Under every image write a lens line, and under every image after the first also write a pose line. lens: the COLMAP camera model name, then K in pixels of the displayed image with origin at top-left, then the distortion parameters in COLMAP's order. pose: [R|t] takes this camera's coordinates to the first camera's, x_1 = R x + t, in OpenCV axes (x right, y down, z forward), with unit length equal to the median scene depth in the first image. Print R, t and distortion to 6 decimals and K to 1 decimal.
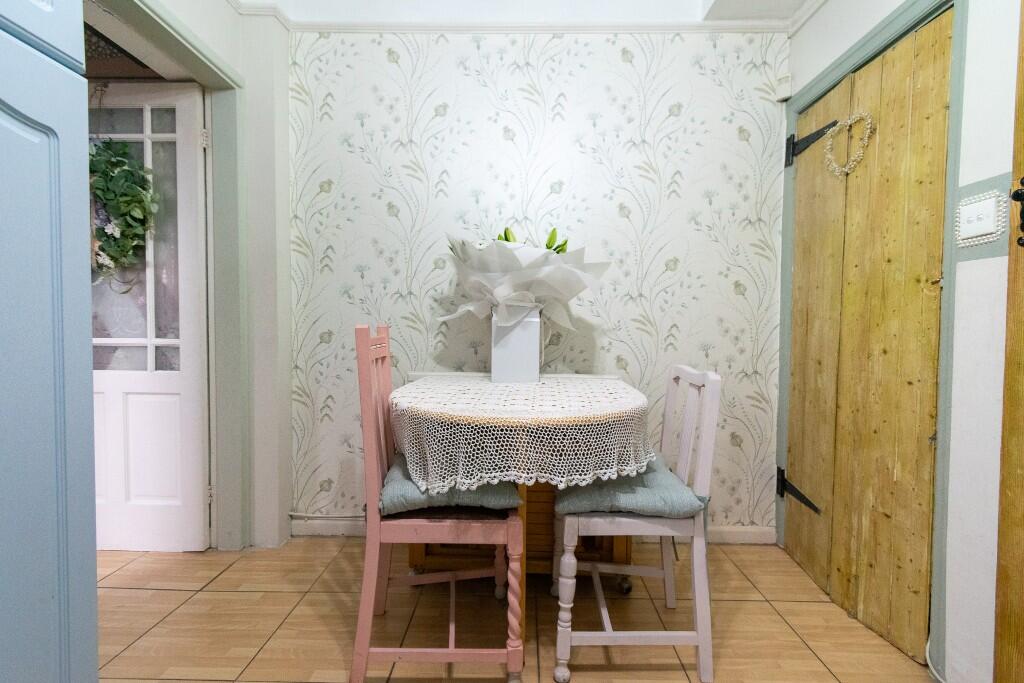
lens RADIAL K [[454.8, 0, 515.0], [0, 454.8, 340.9], [0, 0, 1]] dist [0.004811, -0.001211]
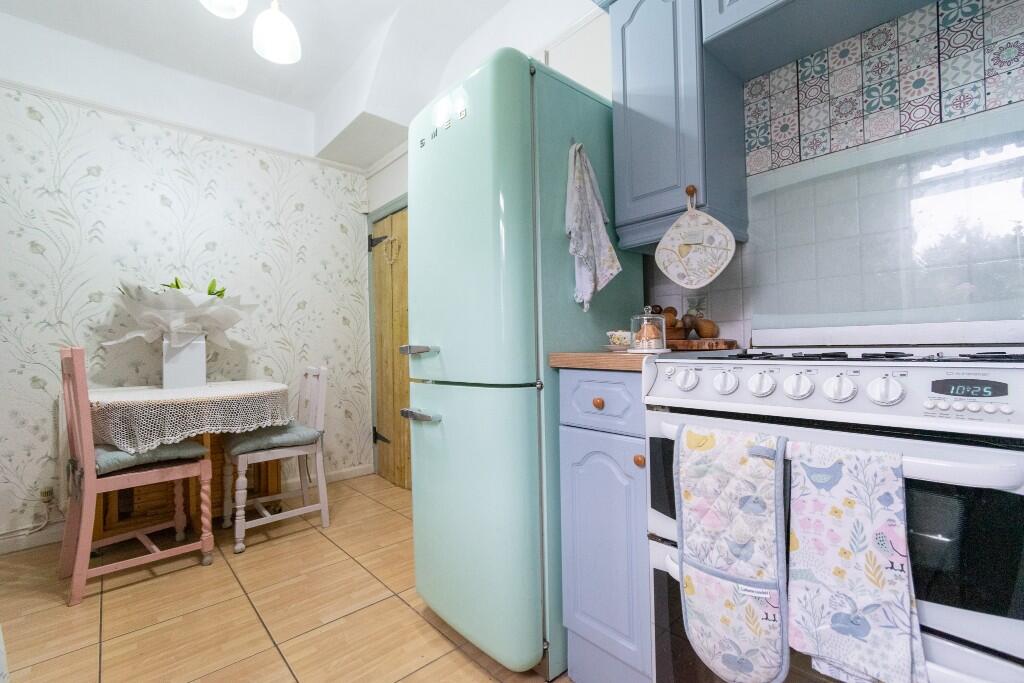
lens RADIAL K [[454.8, 0, 515.0], [0, 454.8, 340.9], [0, 0, 1]] dist [0.004811, -0.001211]
pose [[0.735378, -0.020598, 0.677344, -0.176469], [0.057737, 0.997808, -0.032341, 0.045798], [-0.675193, 0.062890, 0.734955, -0.630917]]
